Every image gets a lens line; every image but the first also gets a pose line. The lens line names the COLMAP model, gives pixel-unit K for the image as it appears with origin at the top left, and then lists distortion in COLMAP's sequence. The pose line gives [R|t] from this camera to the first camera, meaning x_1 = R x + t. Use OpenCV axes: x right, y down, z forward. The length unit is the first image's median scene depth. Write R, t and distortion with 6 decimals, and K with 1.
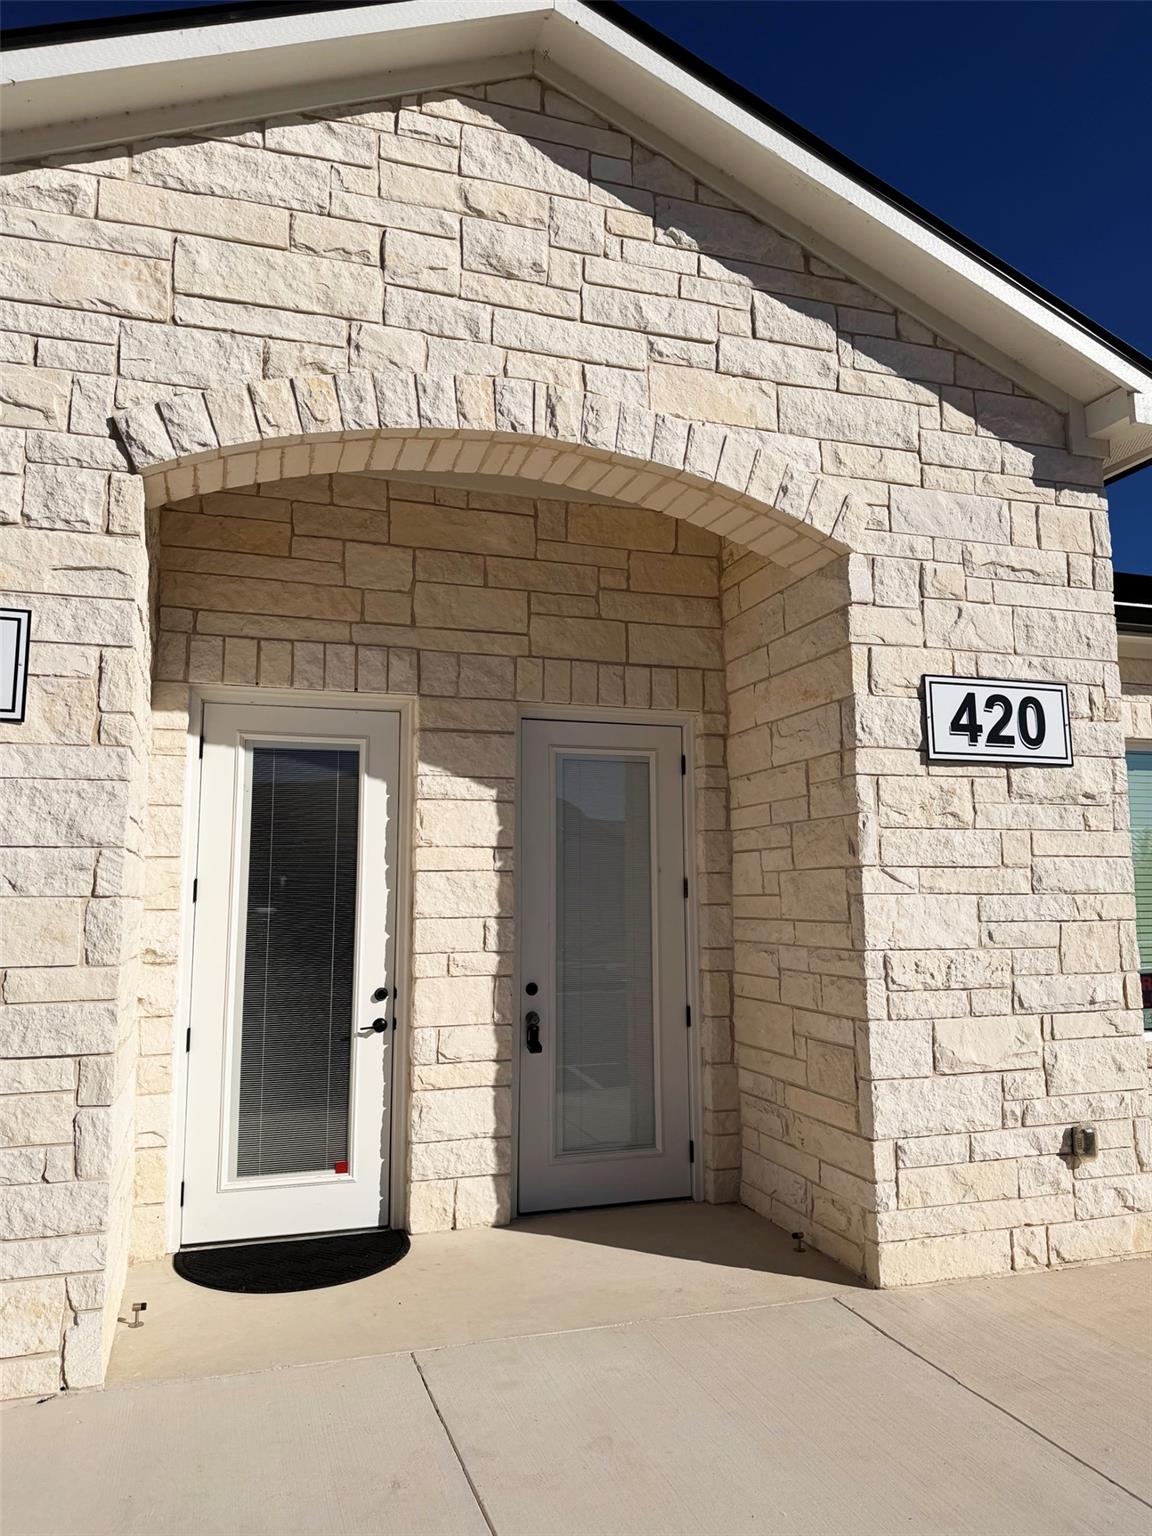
lens RADIAL K [[1087.0, 0, 566.8], [0, 1087.0, 759.1], [0, 0, 1]] dist [0.042223, -0.004819]
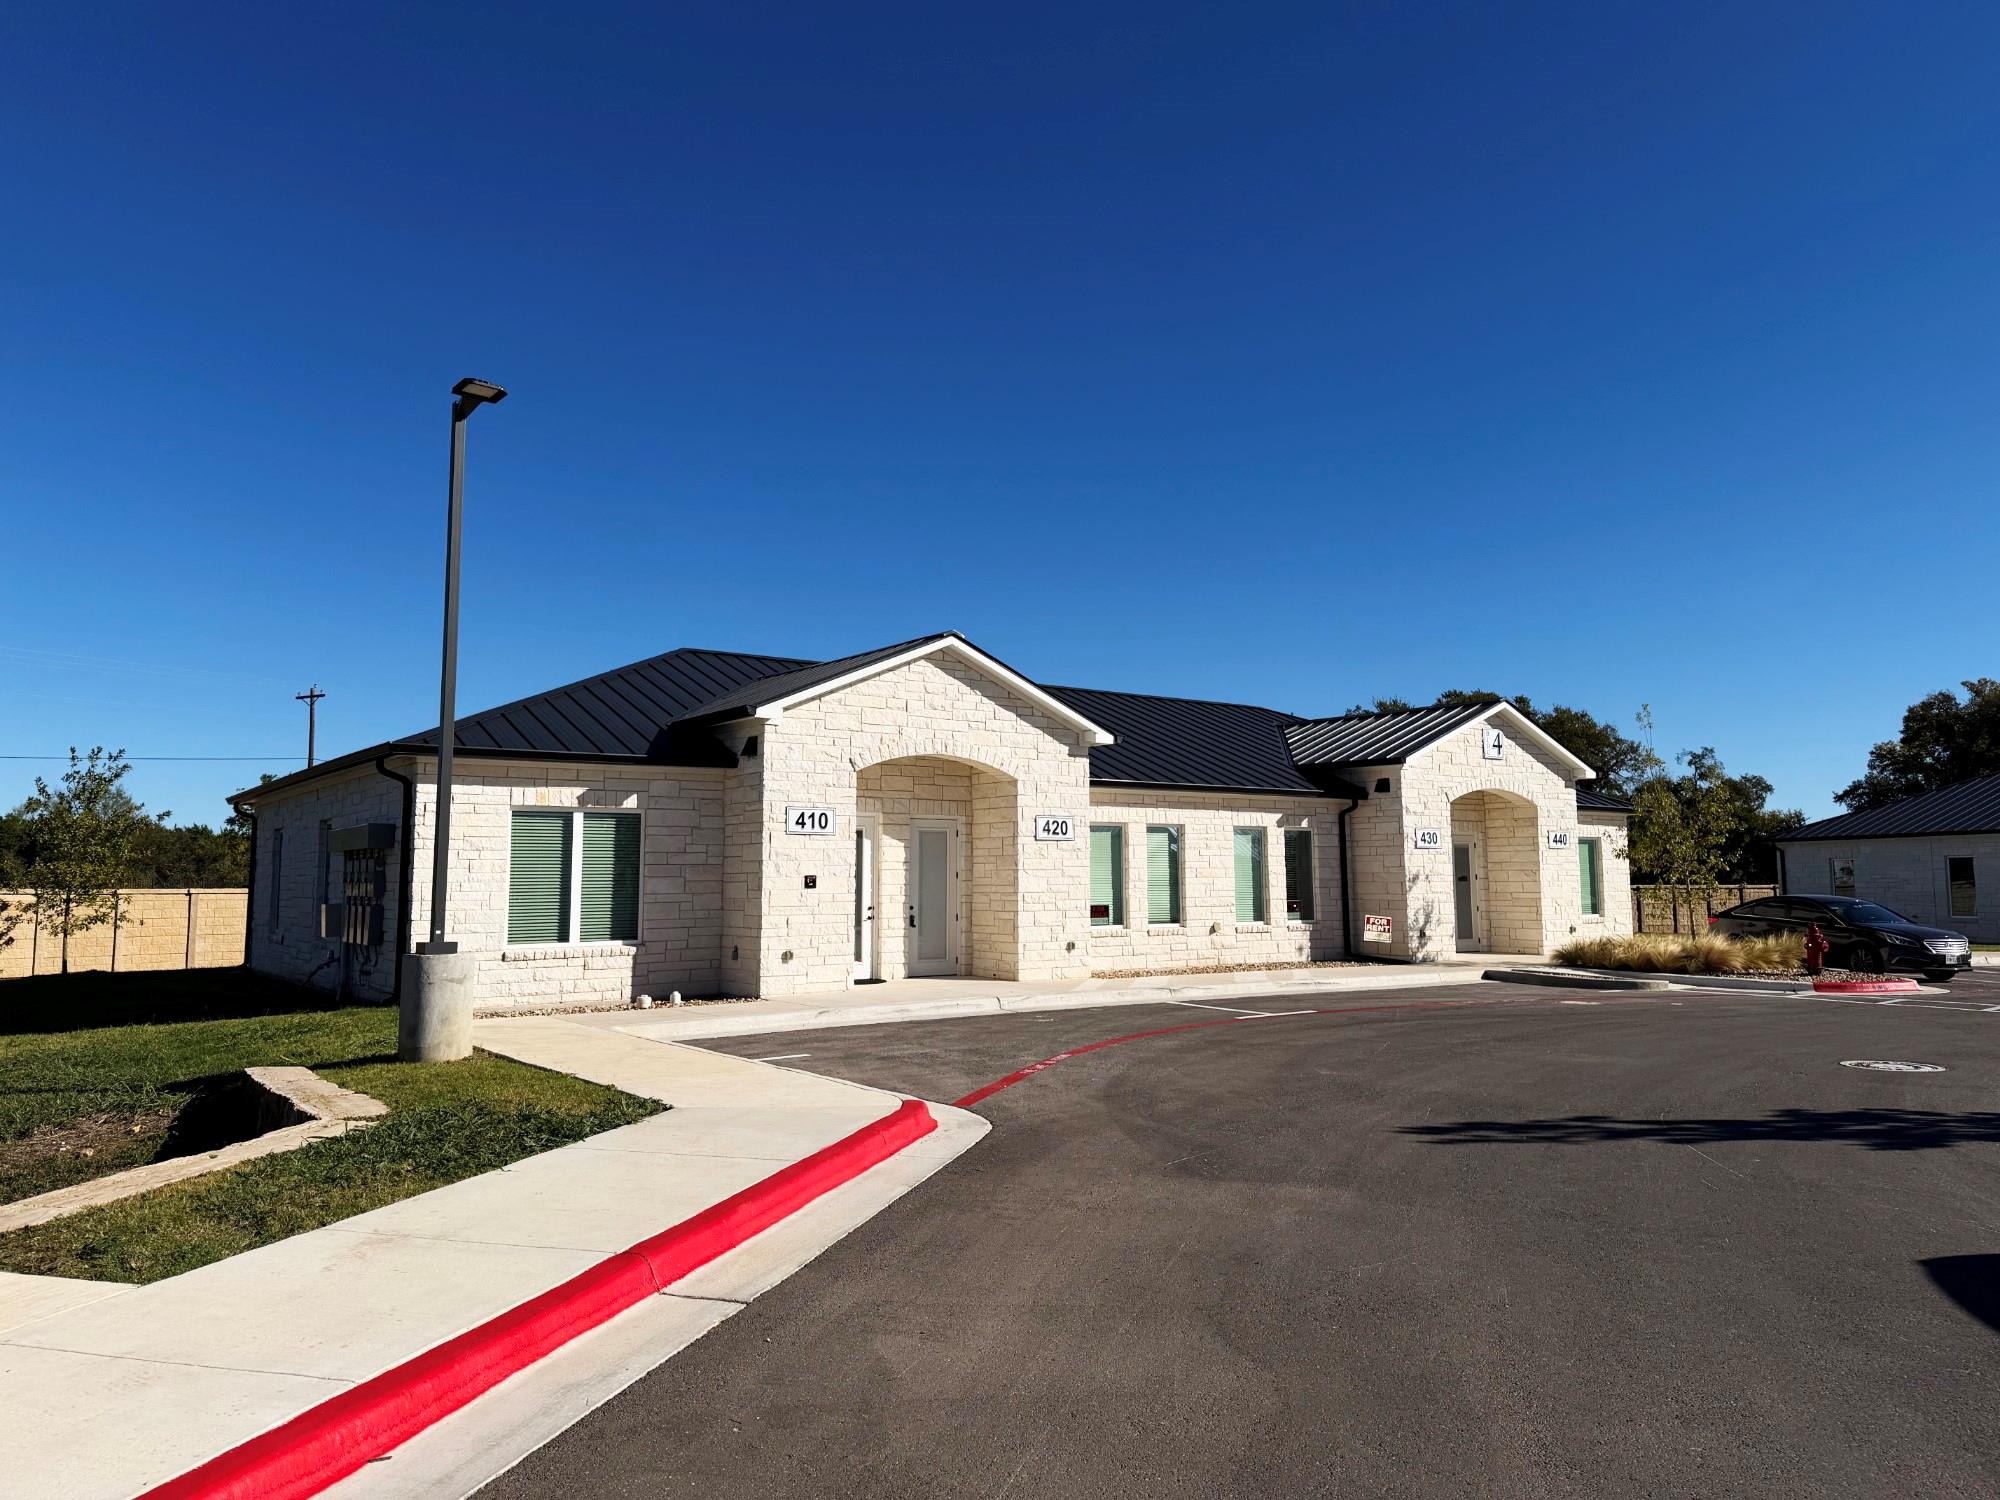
lens RADIAL K [[1415.4, 0, 988.6], [0, 1415.4, 754.5], [0, 0, 1]] dist [0.042223, -0.004819]
pose [[0.950601, 0.030306, 0.308933, -1.216136], [-0.041649, 0.998676, 0.030186, -0.397270], [-0.307609, -0.041561, 0.950605, -3.232607]]
